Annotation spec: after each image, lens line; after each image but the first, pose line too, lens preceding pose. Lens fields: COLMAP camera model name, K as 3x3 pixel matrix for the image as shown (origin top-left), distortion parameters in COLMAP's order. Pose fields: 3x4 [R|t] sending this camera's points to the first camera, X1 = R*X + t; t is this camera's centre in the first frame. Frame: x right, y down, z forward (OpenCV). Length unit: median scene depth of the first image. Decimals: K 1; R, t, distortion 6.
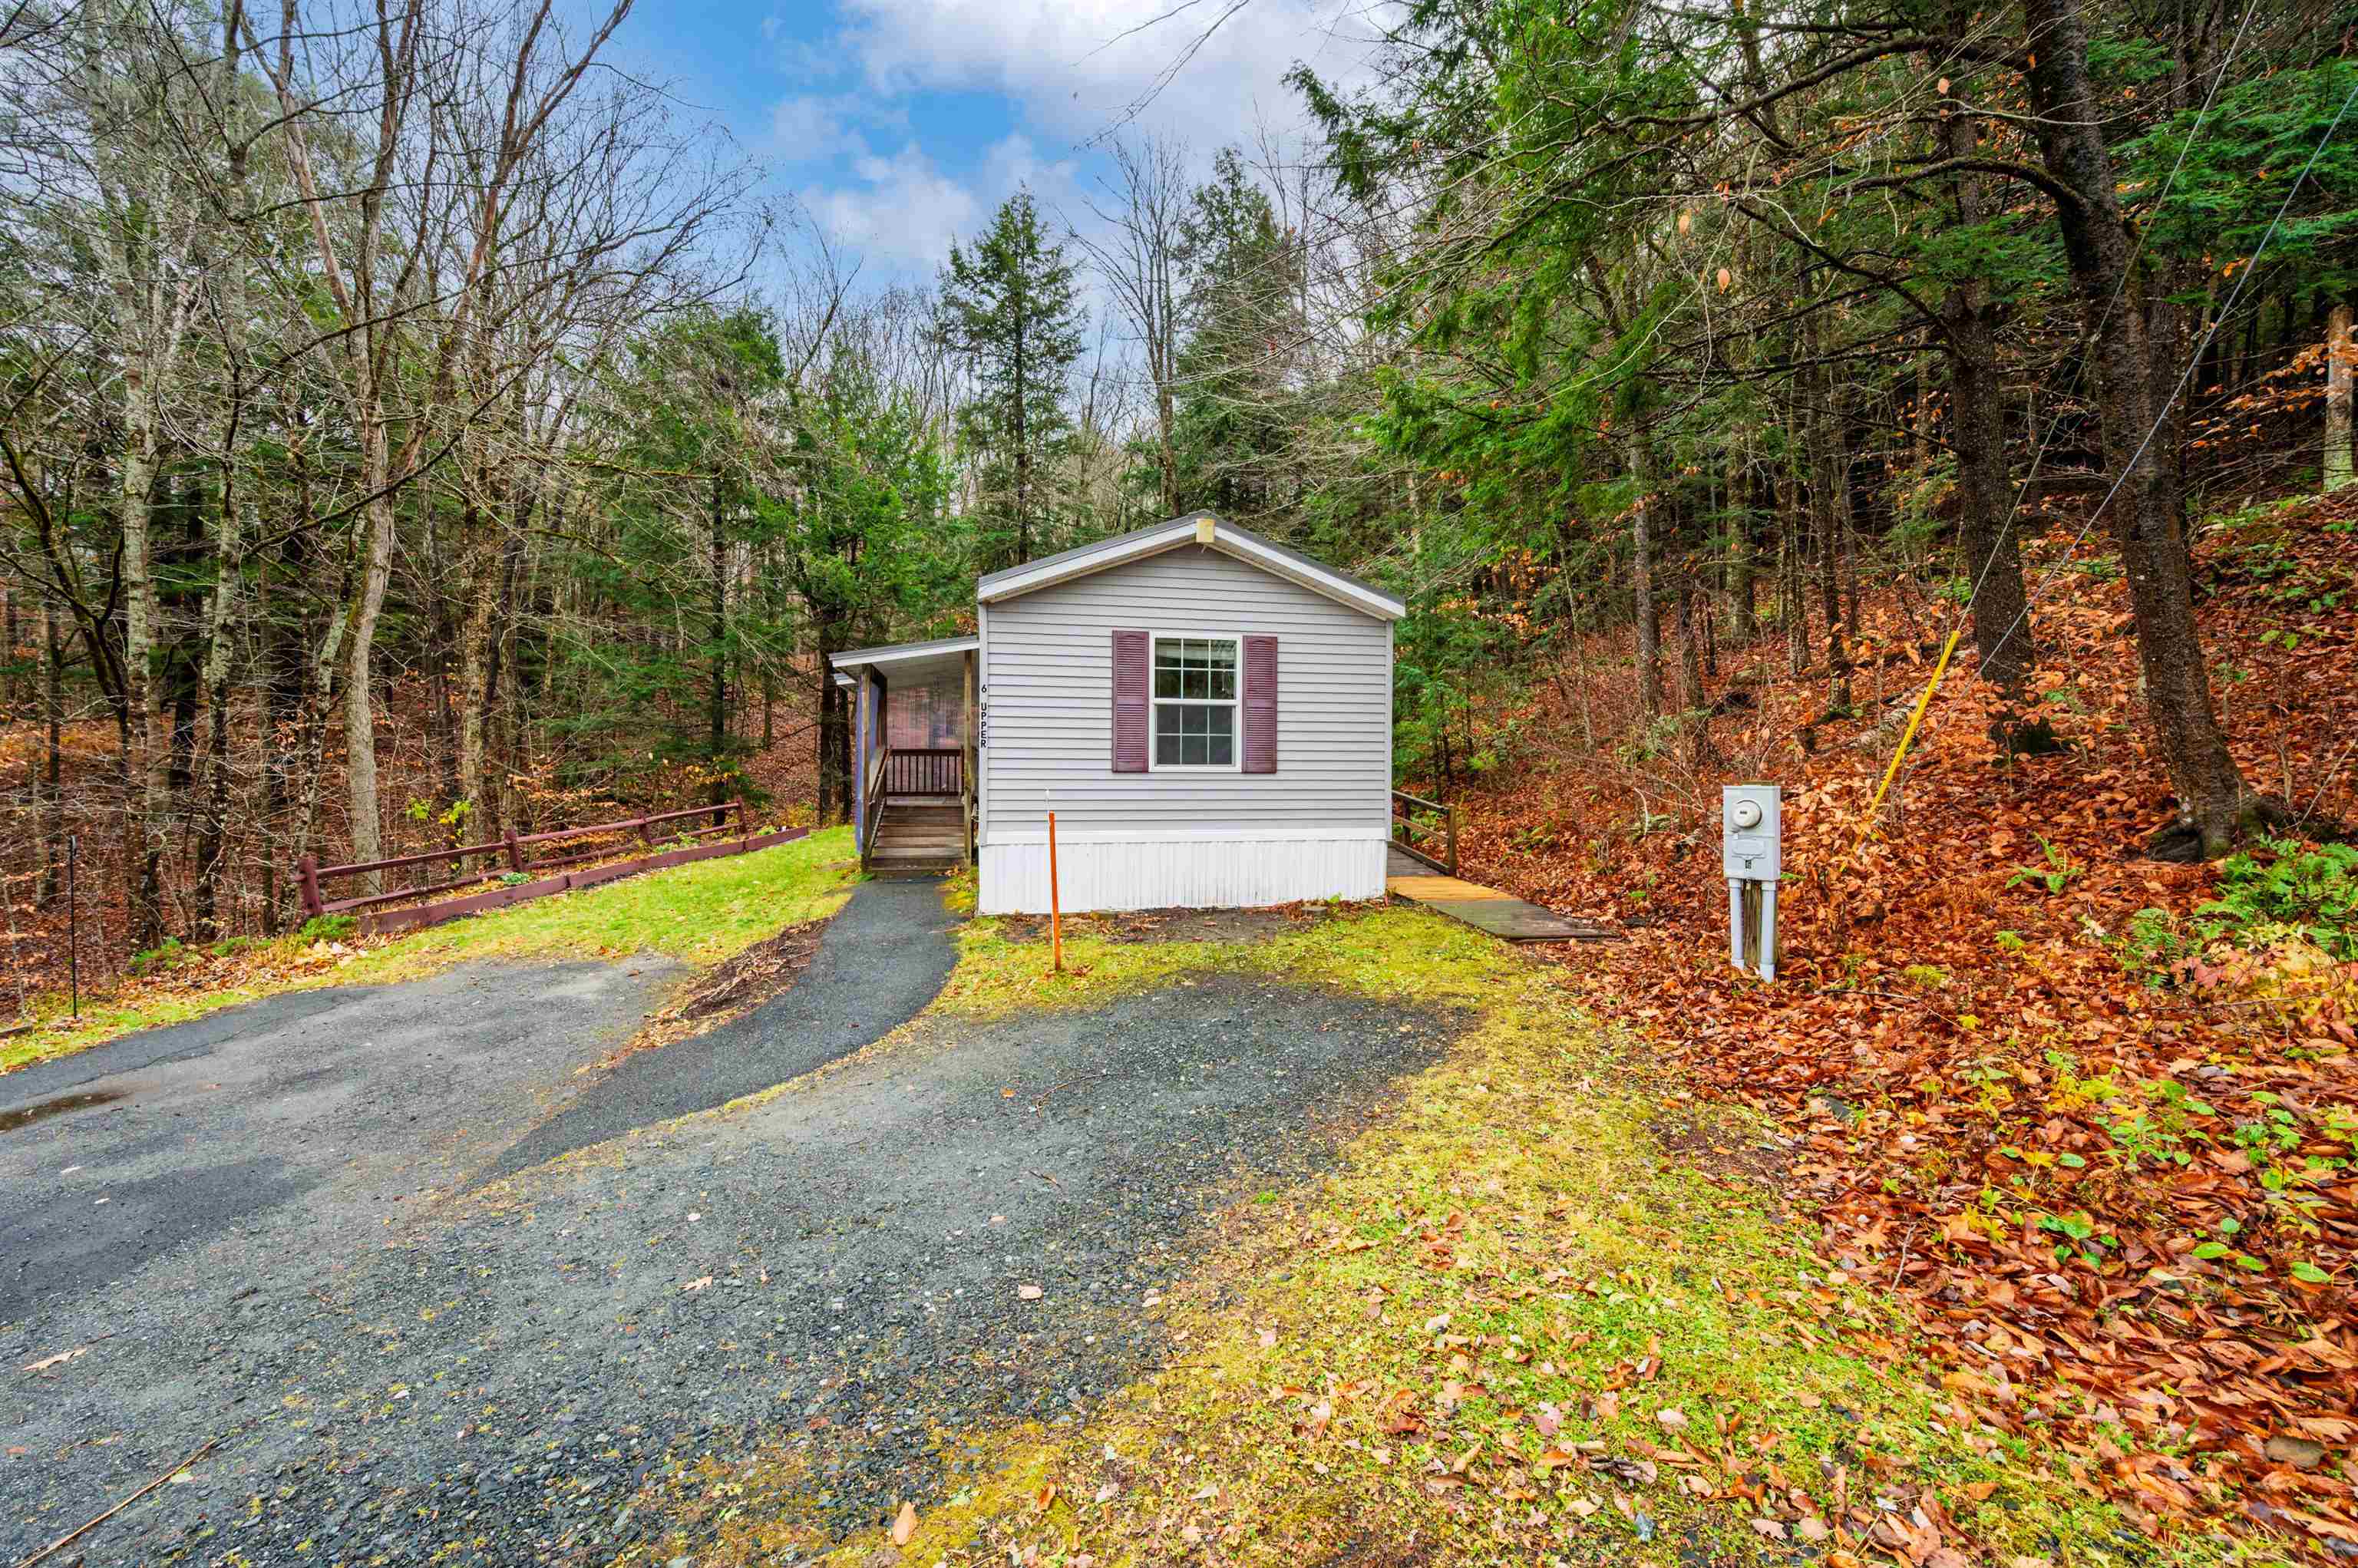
lens RADIAL K [[930.7, 0, 1186.6], [0, 930.7, 774.7], [0, 0, 1]] dist [0.000925, -0.000083]
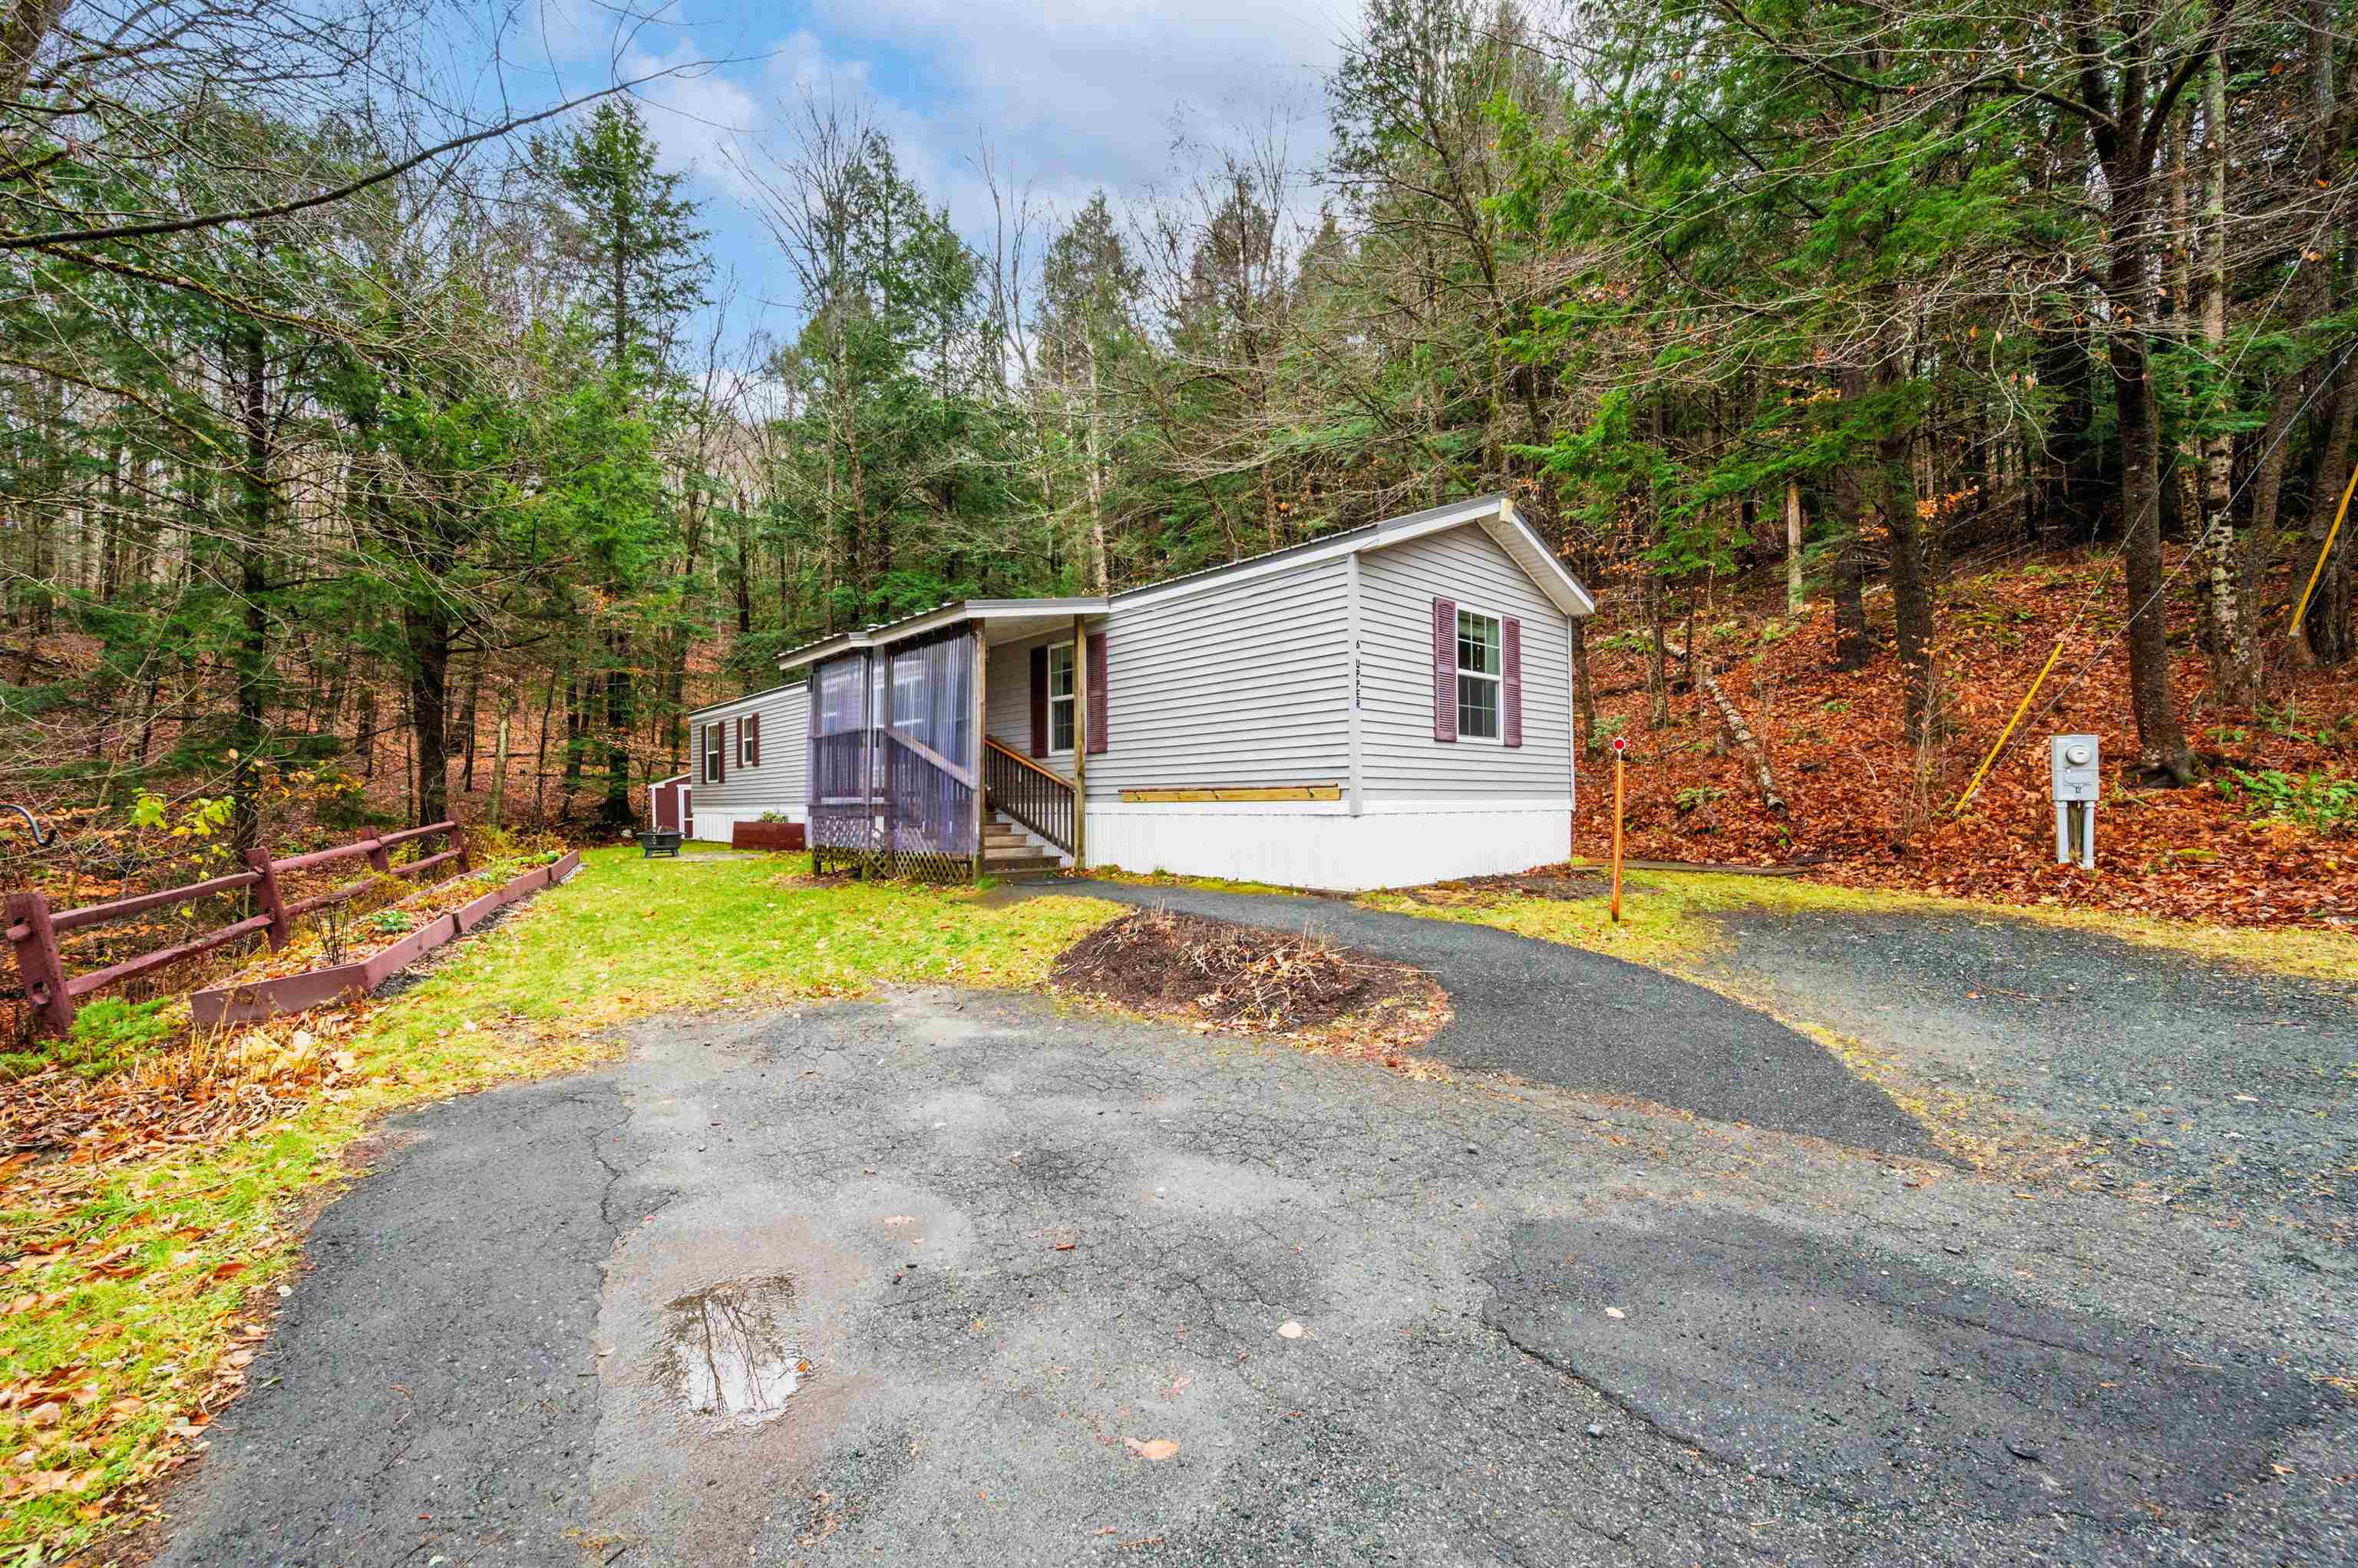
lens RADIAL K [[930.7, 0, 1182.3], [0, 930.7, 776.2], [0, 0, 1]] dist [0.000925, -0.000083]
pose [[0.858927, 0.005414, 0.512070, -0.806369], [0.015280, 0.999228, -0.036194, 0.065630], [-0.511871, 0.038912, 0.858181, 0.295548]]
